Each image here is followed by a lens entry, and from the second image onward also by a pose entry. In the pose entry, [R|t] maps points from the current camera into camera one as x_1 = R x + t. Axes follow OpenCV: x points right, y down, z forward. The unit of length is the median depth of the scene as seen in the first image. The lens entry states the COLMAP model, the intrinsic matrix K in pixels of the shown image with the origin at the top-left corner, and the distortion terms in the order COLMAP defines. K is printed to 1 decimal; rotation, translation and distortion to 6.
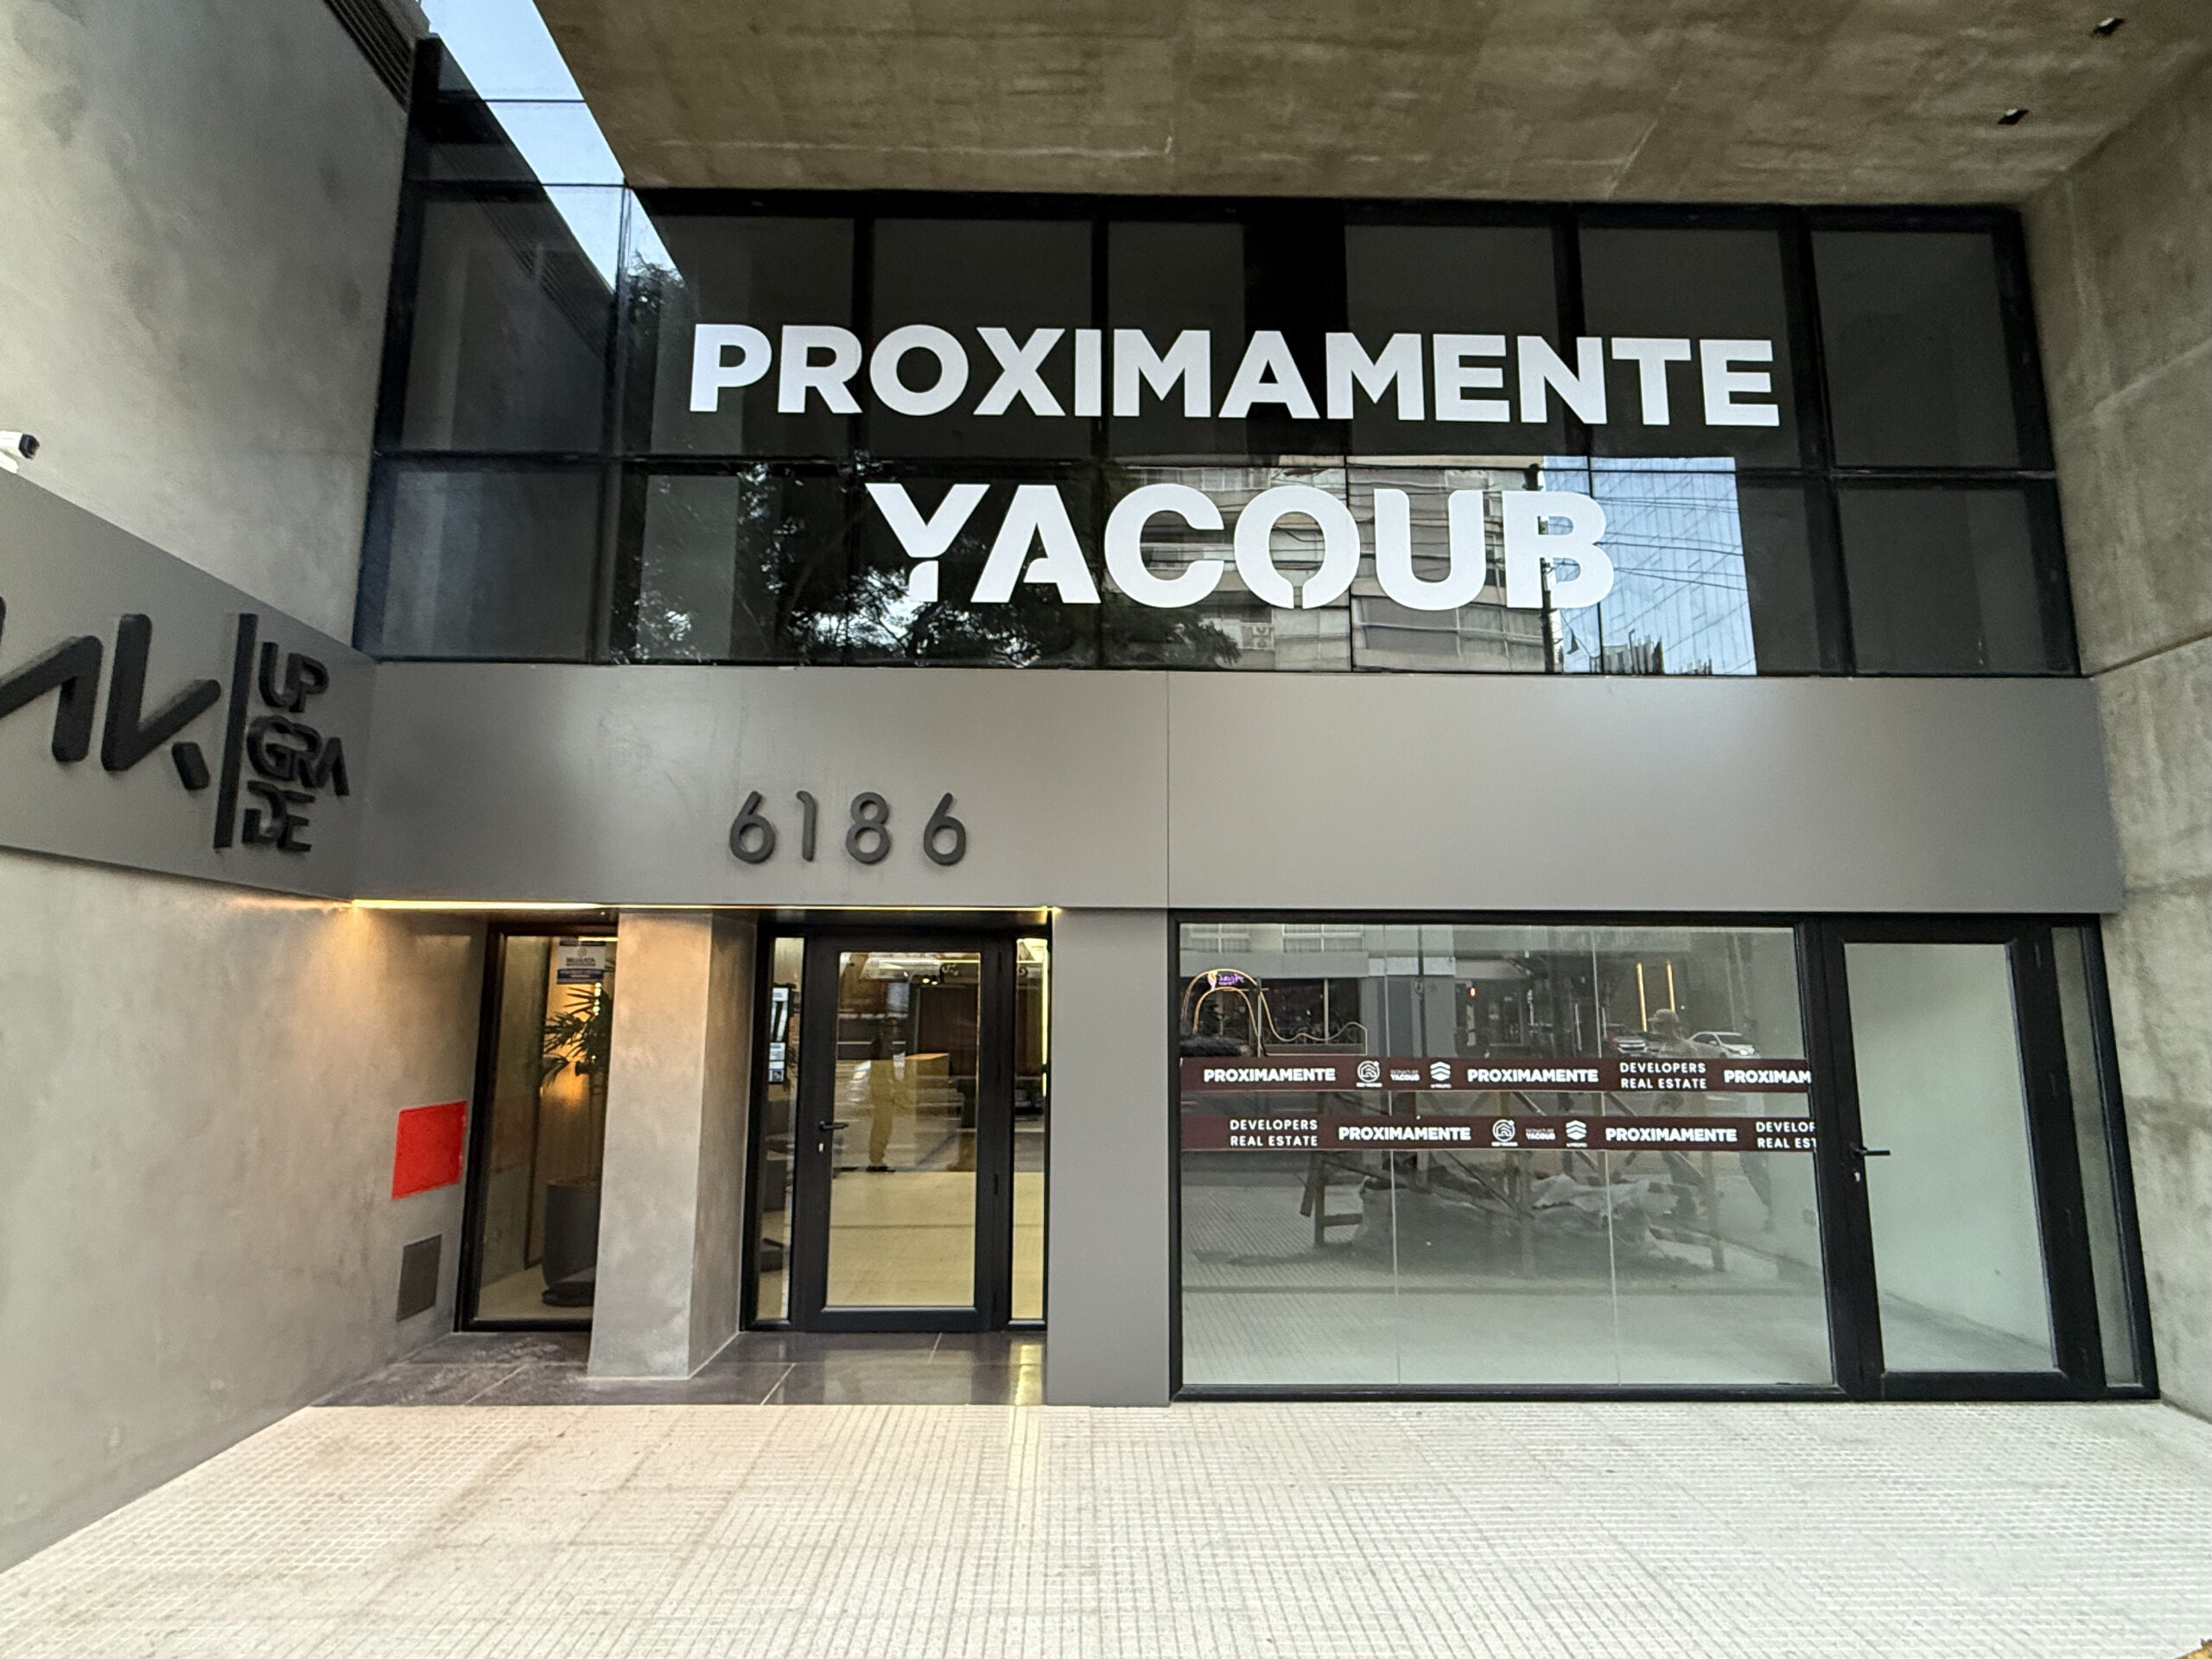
lens RADIAL K [[1197.1, 0, 1100.1], [0, 1197.1, 811.8], [0, 0, 1]] dist [-0.002304, -0.000114]
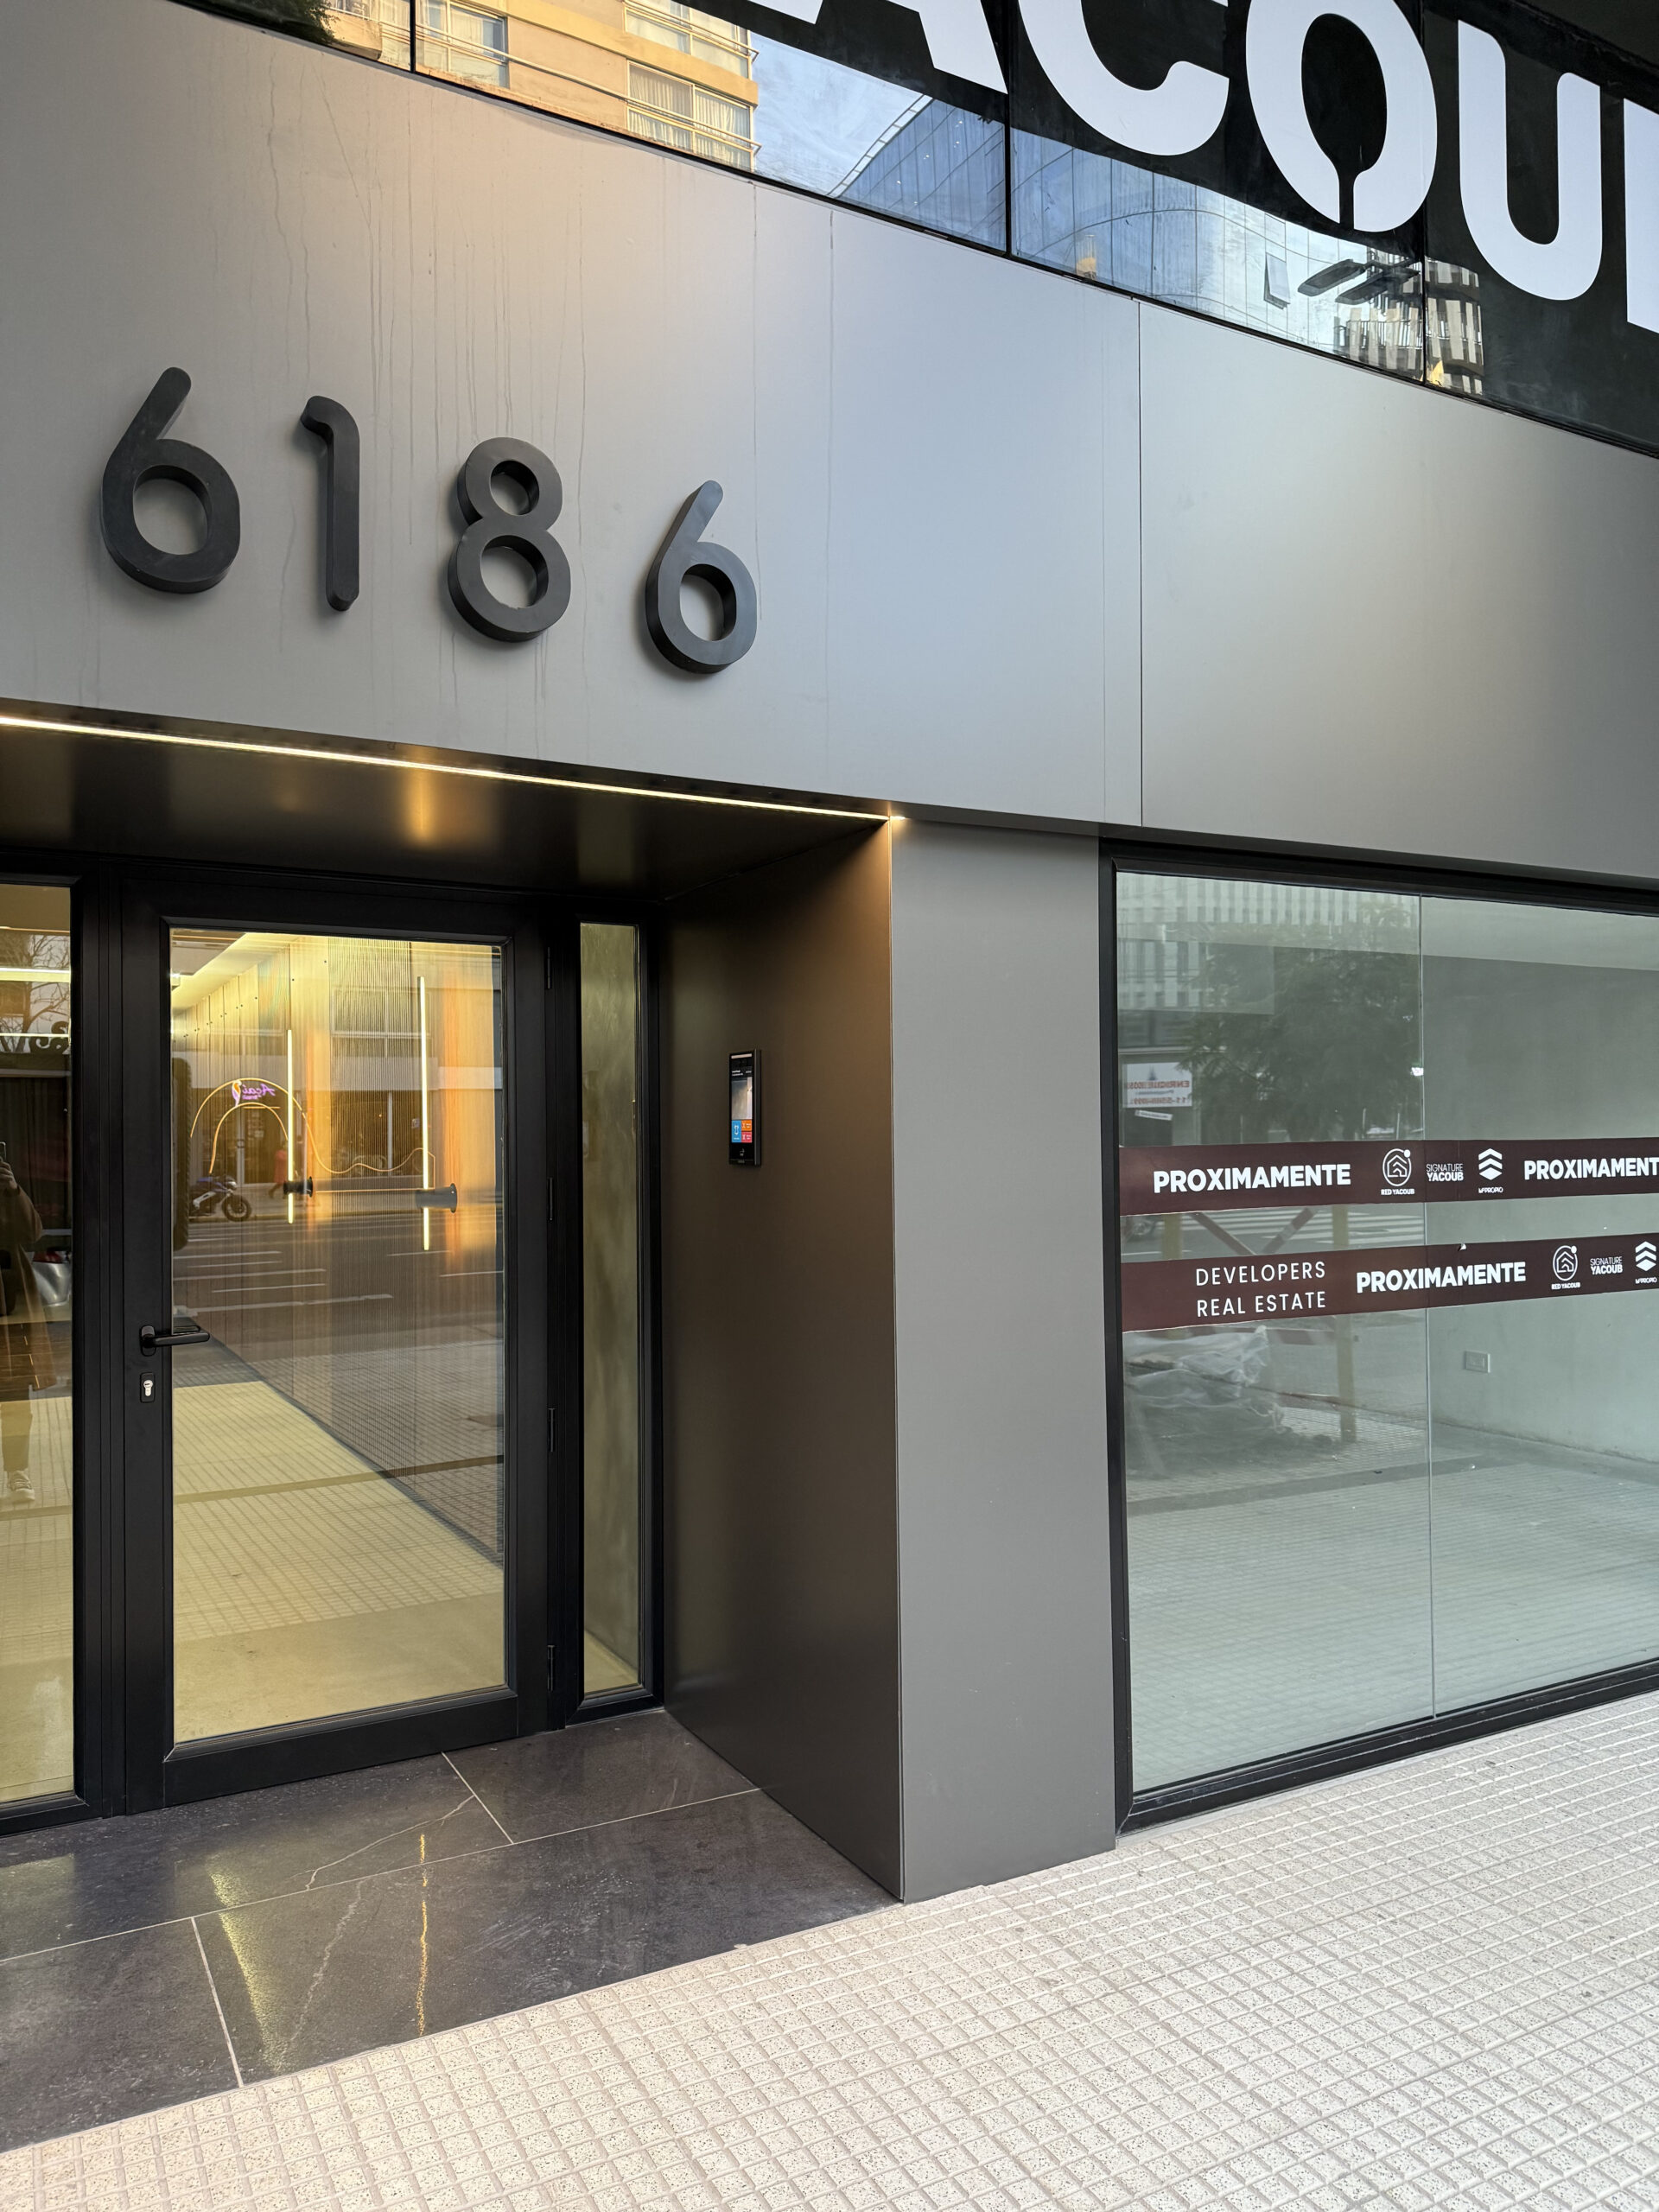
lens RADIAL K [[1570.2, 0, 829.5], [0, 1570.2, 1106.0], [0, 0, 1]] dist [0.014206, -0.018577]
pose [[0.891624, -0.005555, 0.452742, -0.320825], [-0.060596, 0.989466, 0.131477, 0.113602], [-0.448703, -0.144662, 0.881895, 0.502306]]
